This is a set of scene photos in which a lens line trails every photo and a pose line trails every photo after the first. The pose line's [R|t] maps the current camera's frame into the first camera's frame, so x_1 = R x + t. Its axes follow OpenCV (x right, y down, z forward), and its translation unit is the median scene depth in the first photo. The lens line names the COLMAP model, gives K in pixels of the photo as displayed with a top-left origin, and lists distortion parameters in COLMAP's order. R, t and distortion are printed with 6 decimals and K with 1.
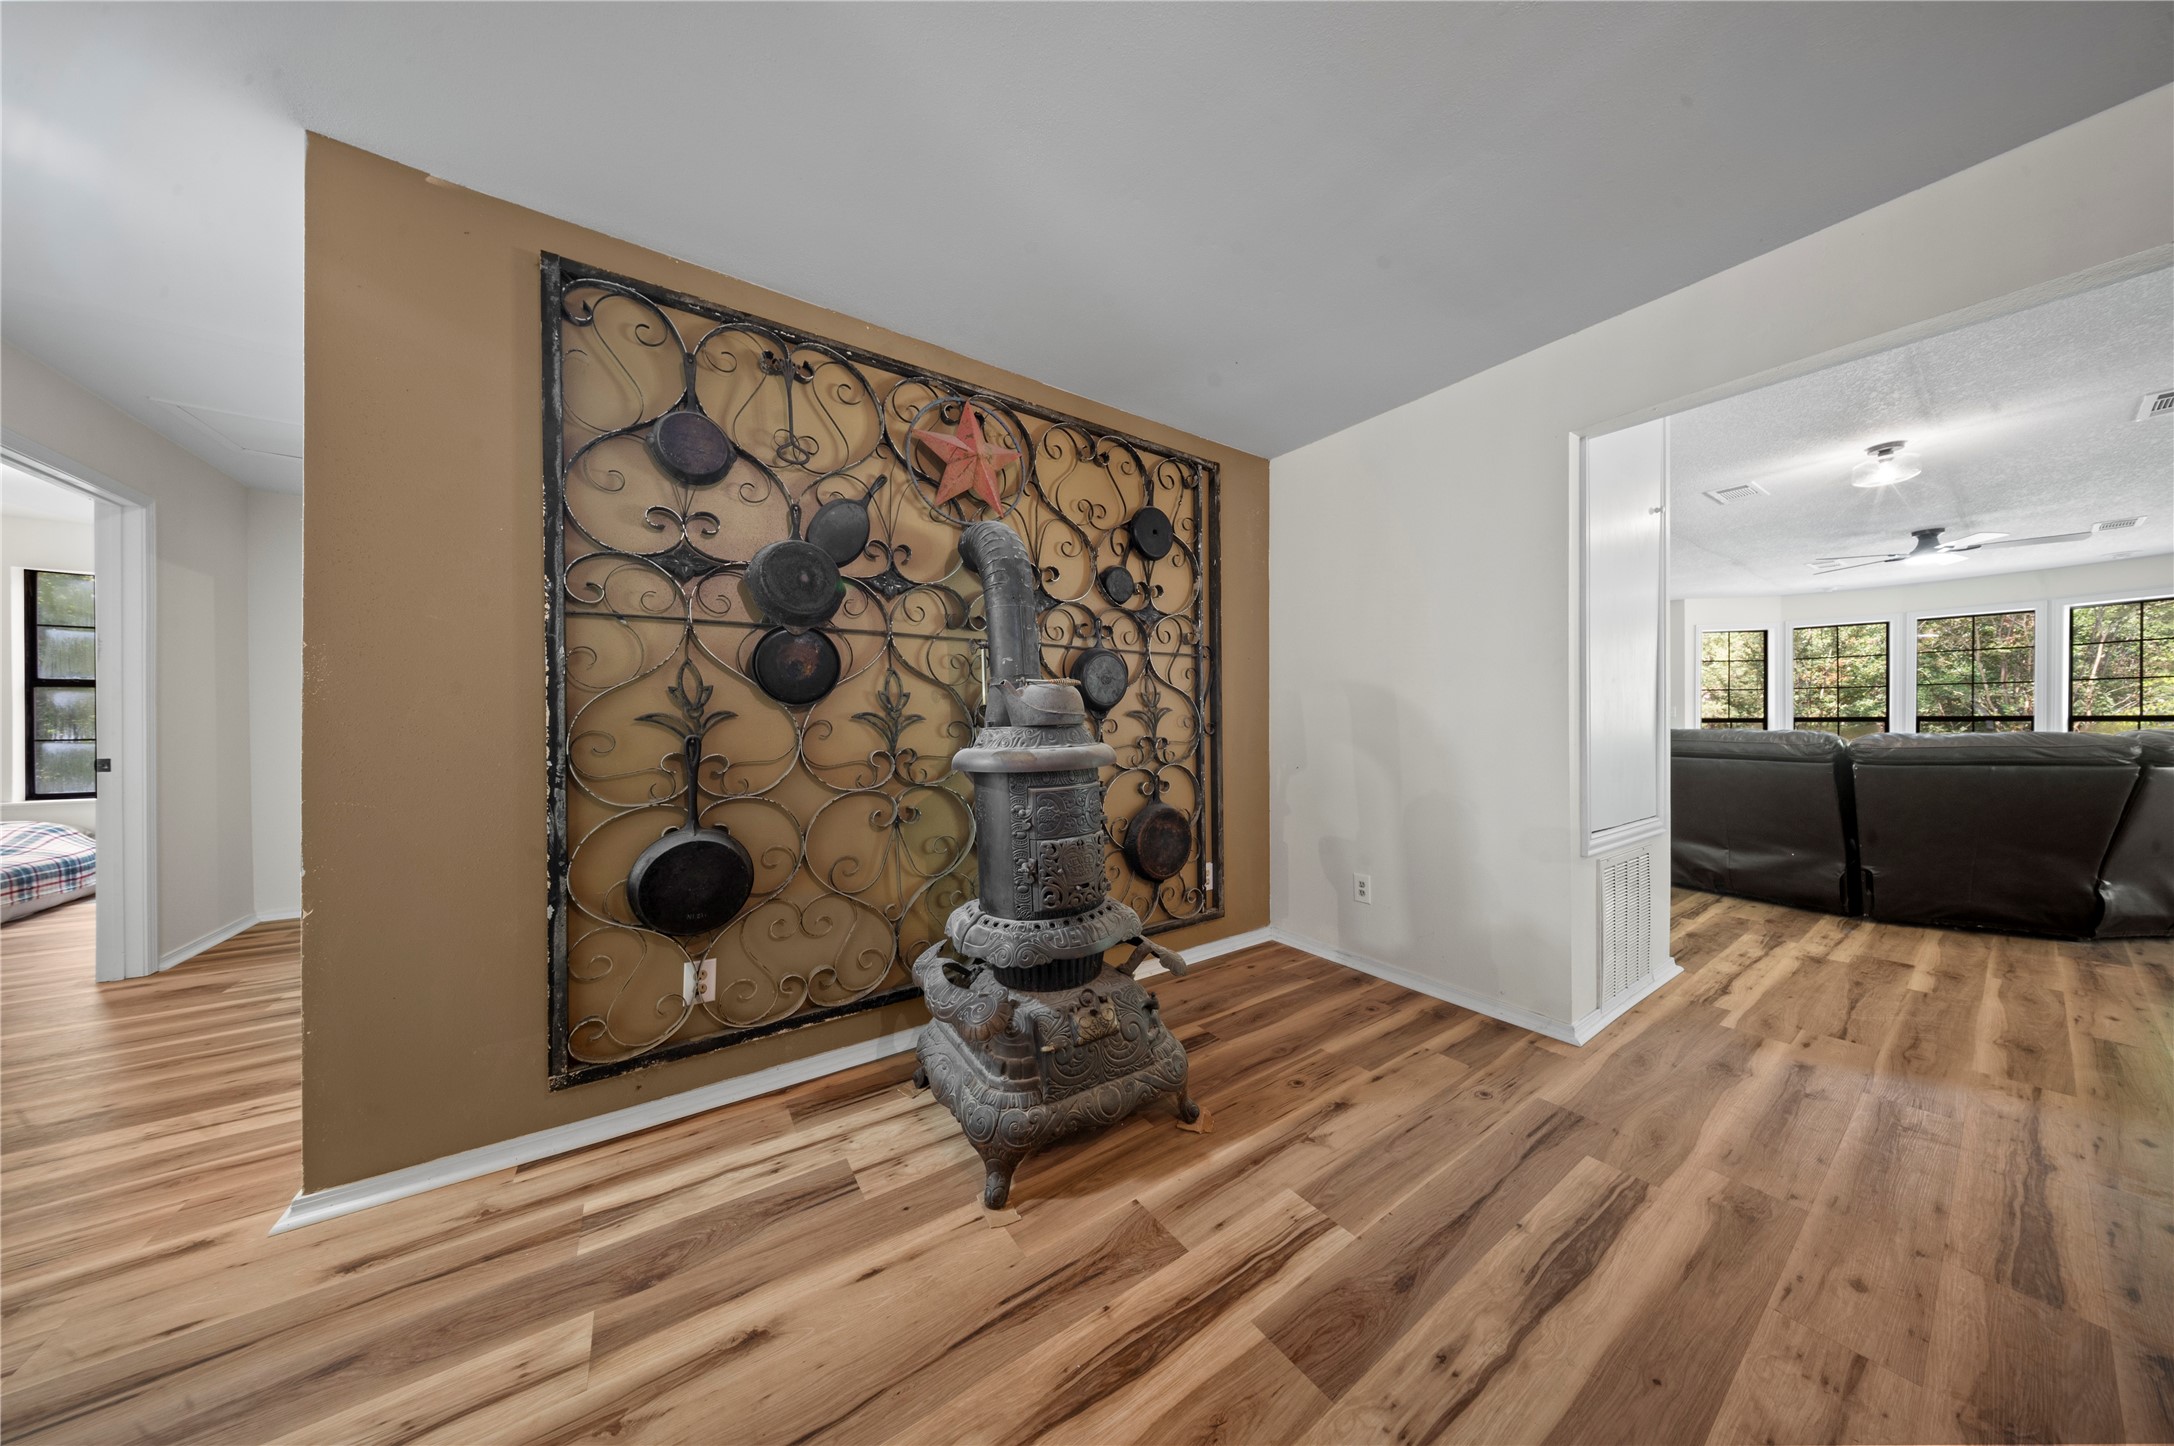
lens RADIAL K [[641.3, 0, 1092.6], [0, 641.3, 723.2], [0, 0, 1]] dist [-0.003270, -0.000052]
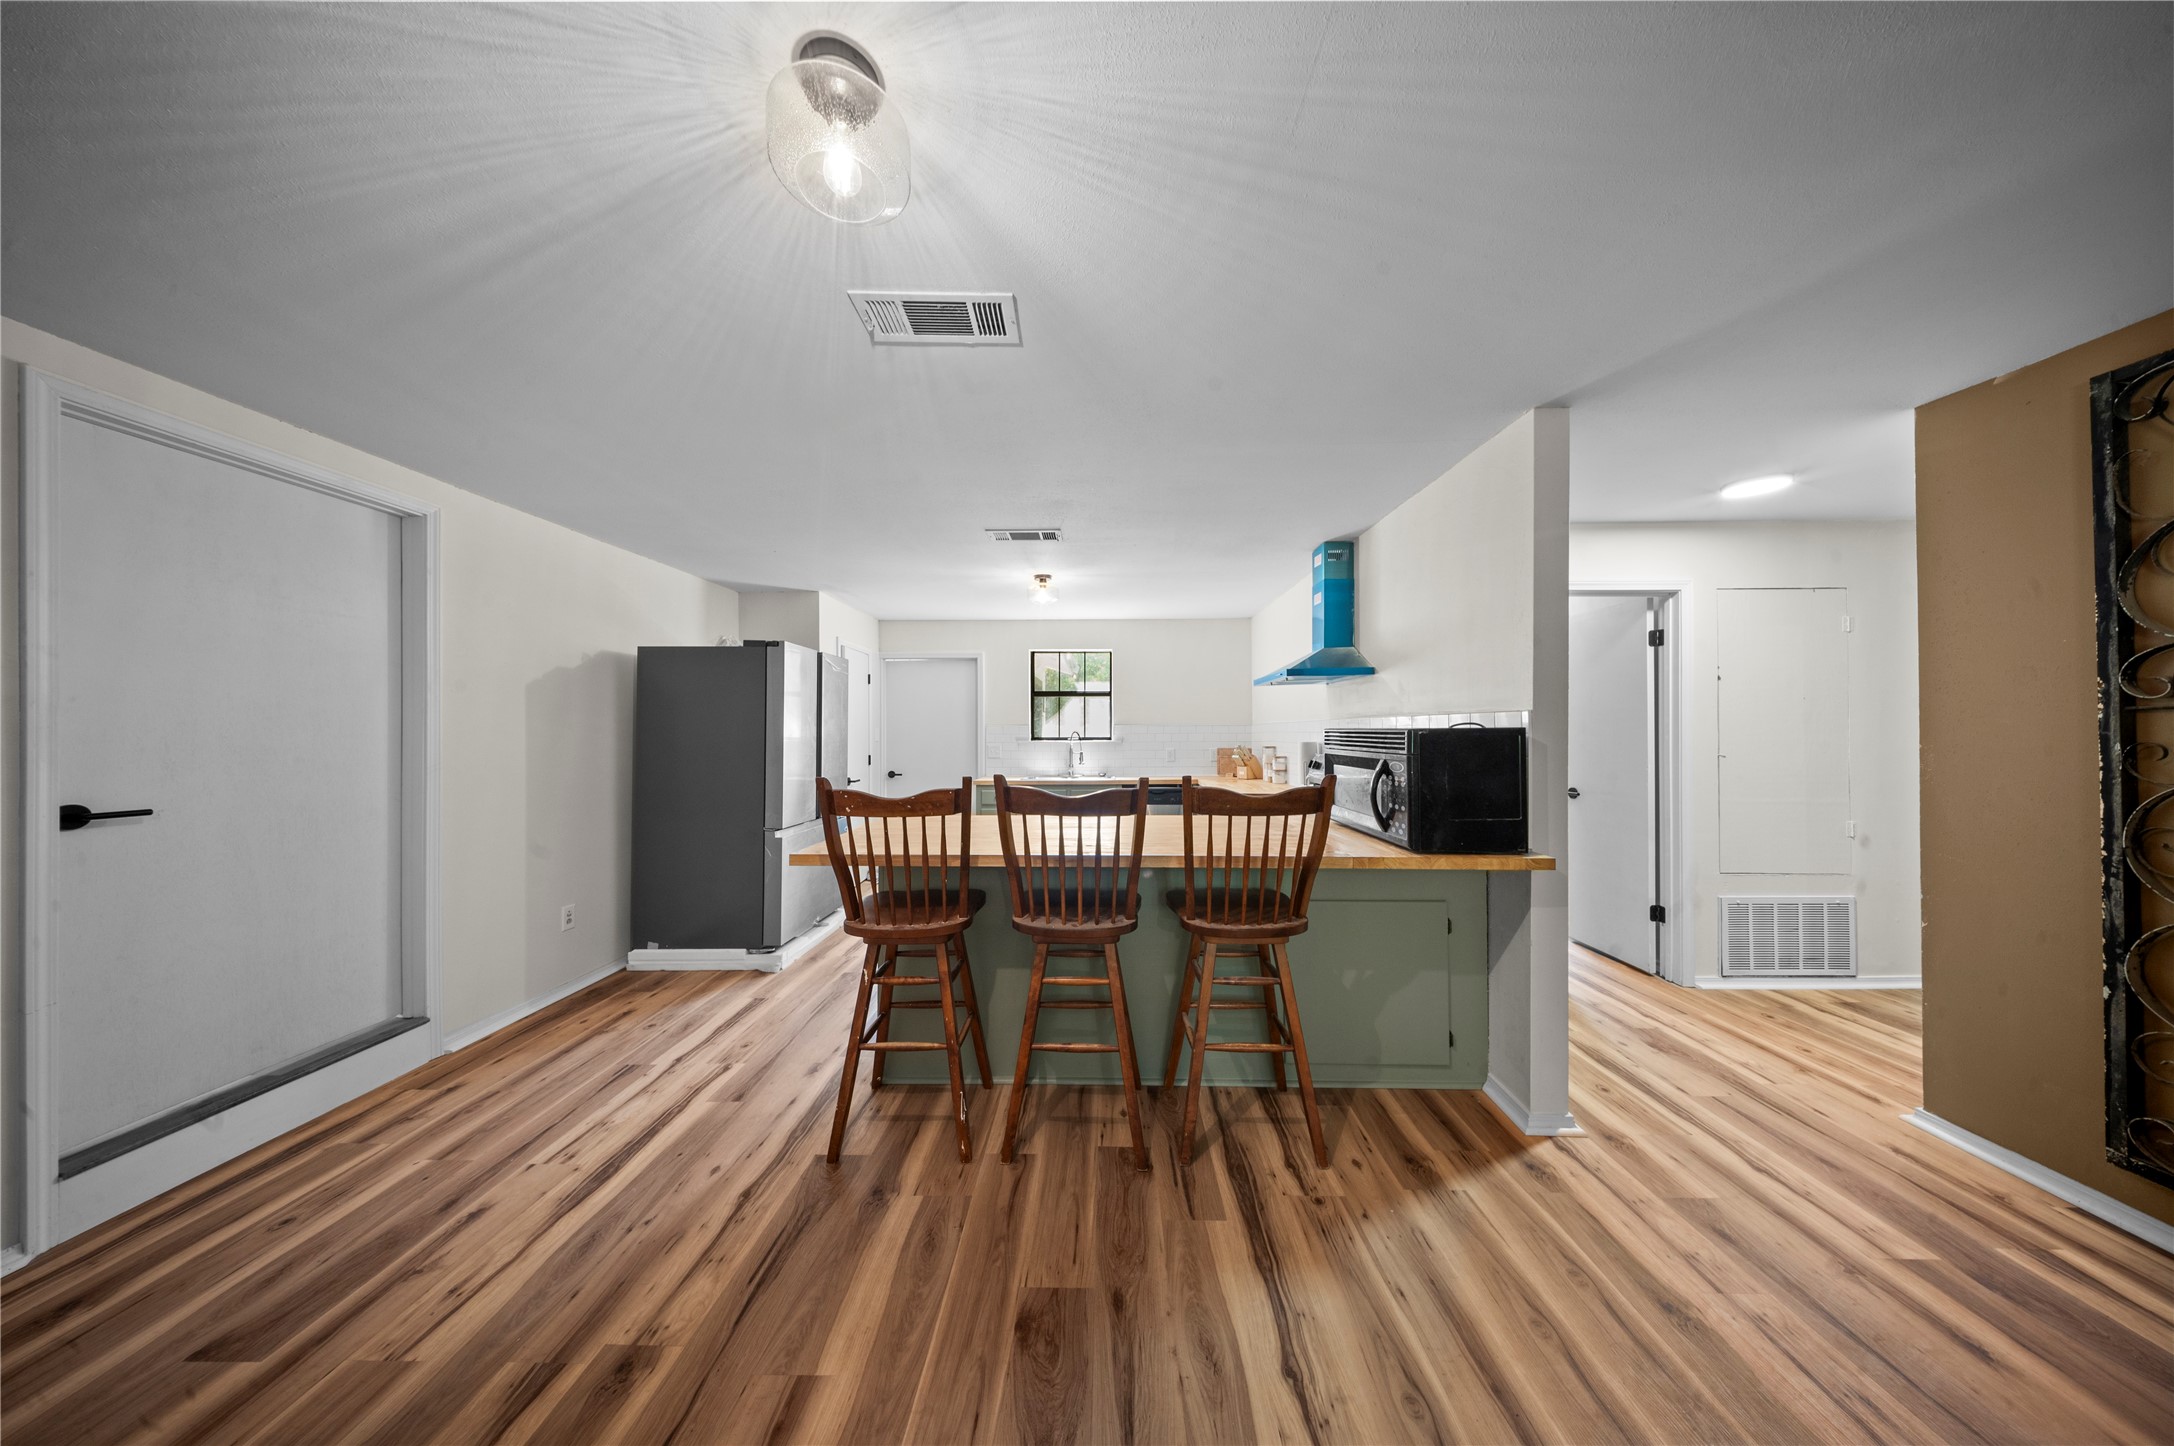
lens RADIAL K [[641.3, 0, 1087.5], [0, 641.3, 723.1], [0, 0, 1]] dist [-0.003270, -0.000052]
pose [[-0.586154, -0.001508, -0.810198, 0.770396], [0.003676, 0.999983, -0.004521, -0.118823], [0.810191, -0.005628, -0.586139, 0.188440]]
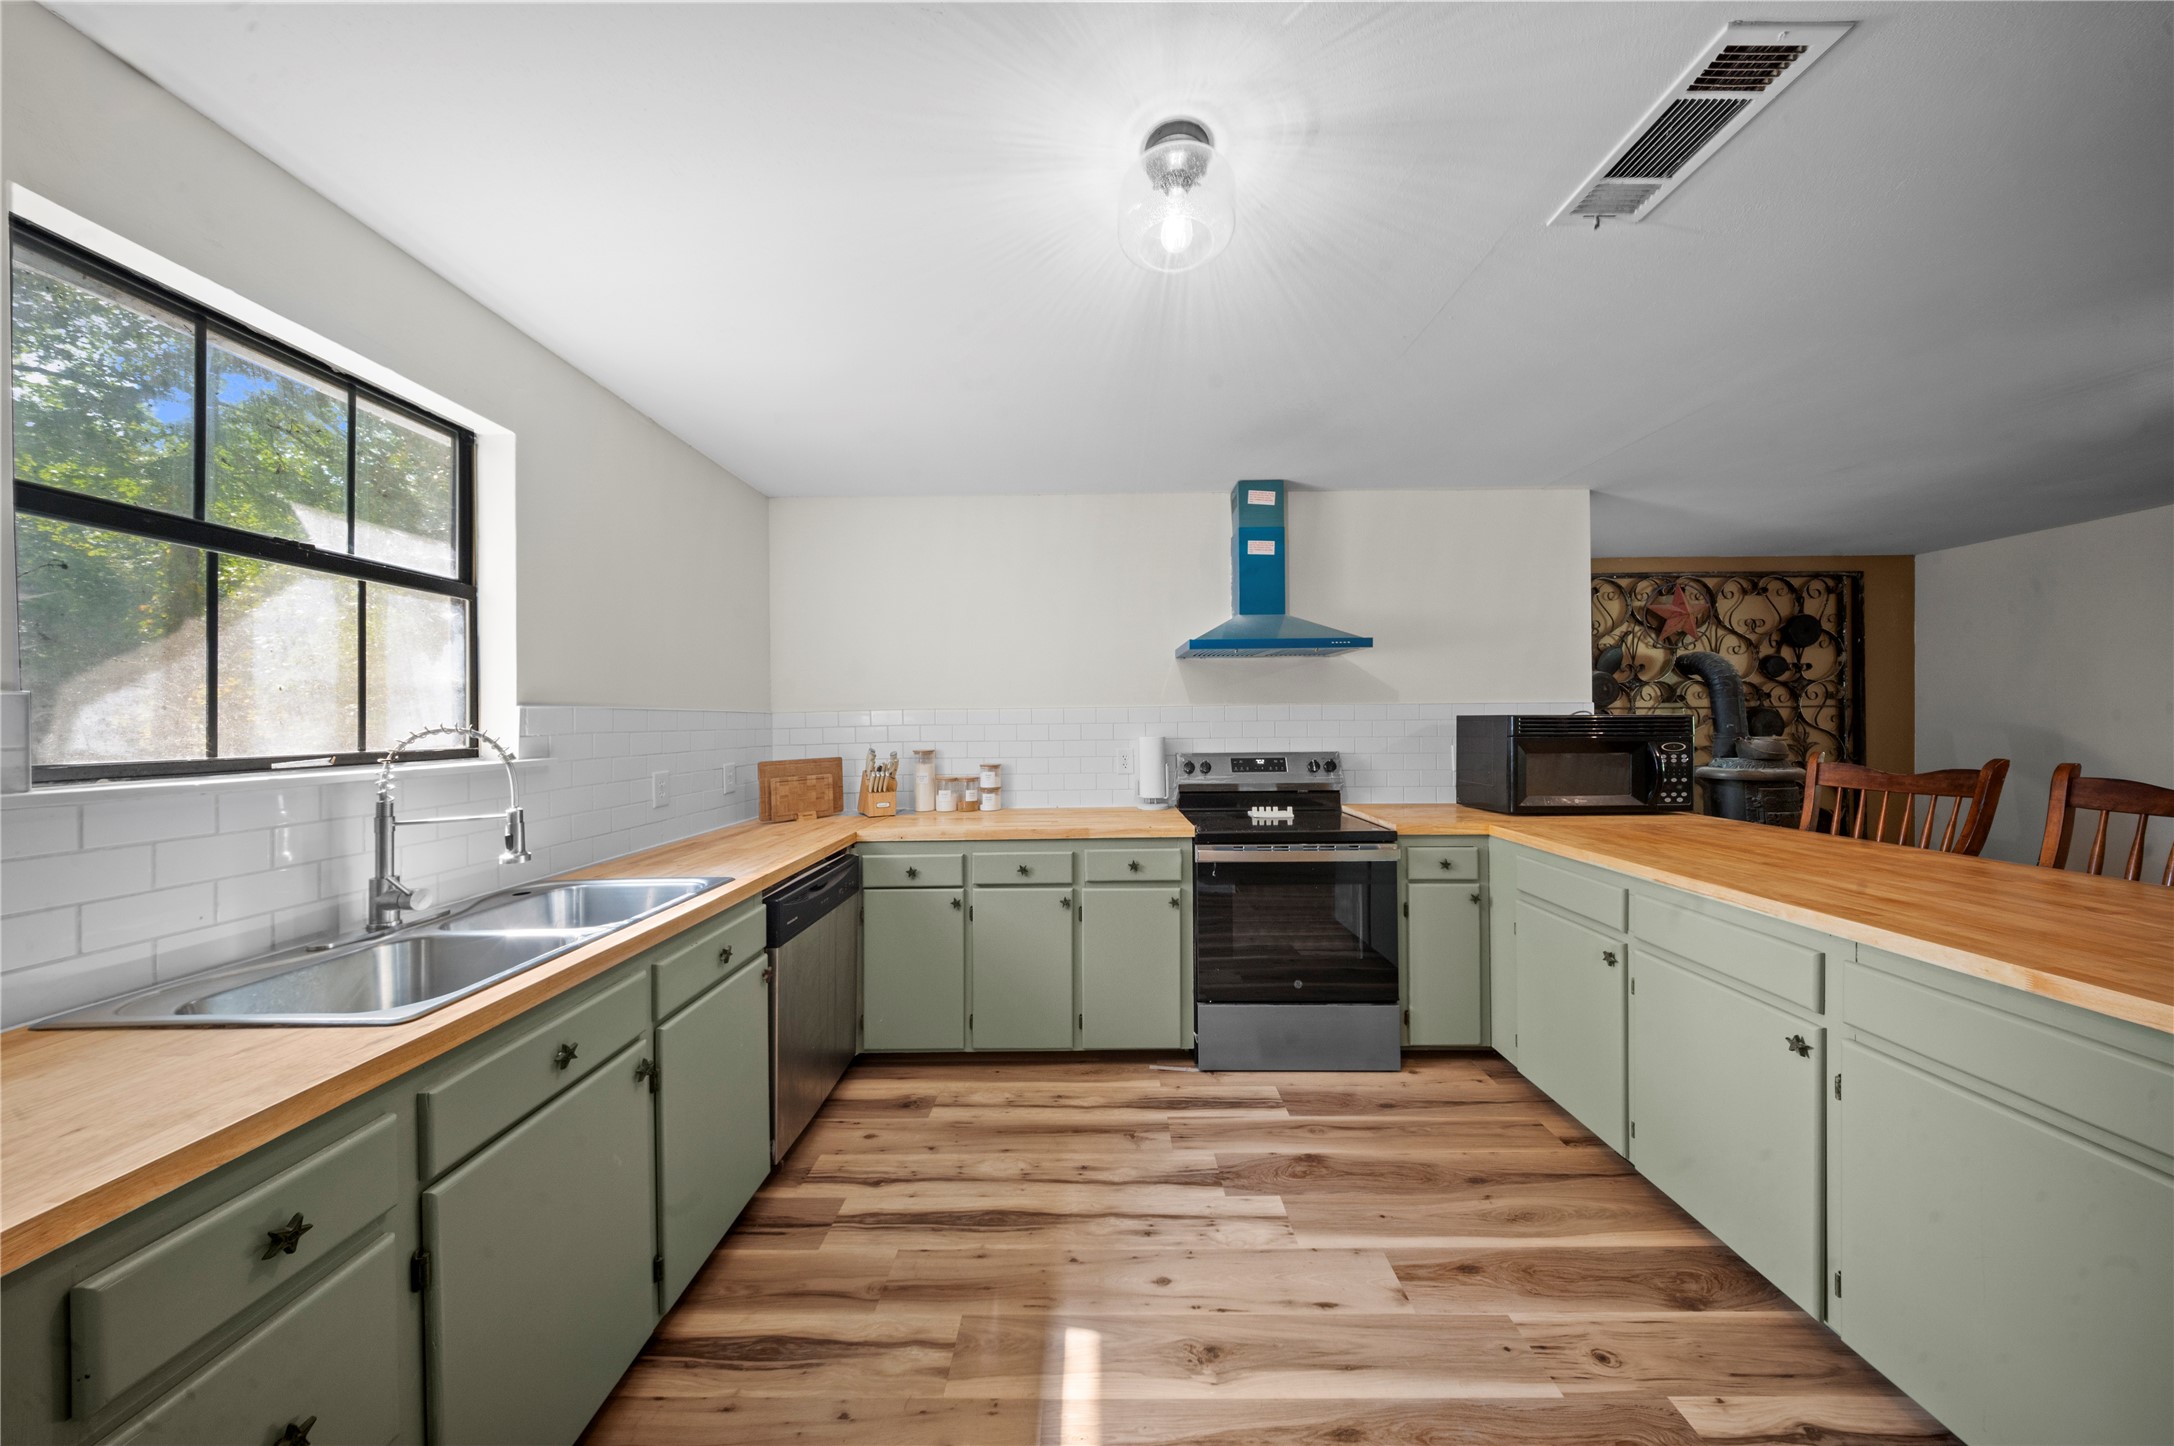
lens RADIAL K [[641.3, 0, 1094.9], [0, 641.3, 724.0], [0, 0, 1]] dist [-0.003270, -0.000052]
pose [[0.819484, -0.000646, -0.573102, -0.556367], [0.002395, 0.999994, 0.002299, -0.099054], [0.573098, -0.003257, 0.819481, -1.638373]]
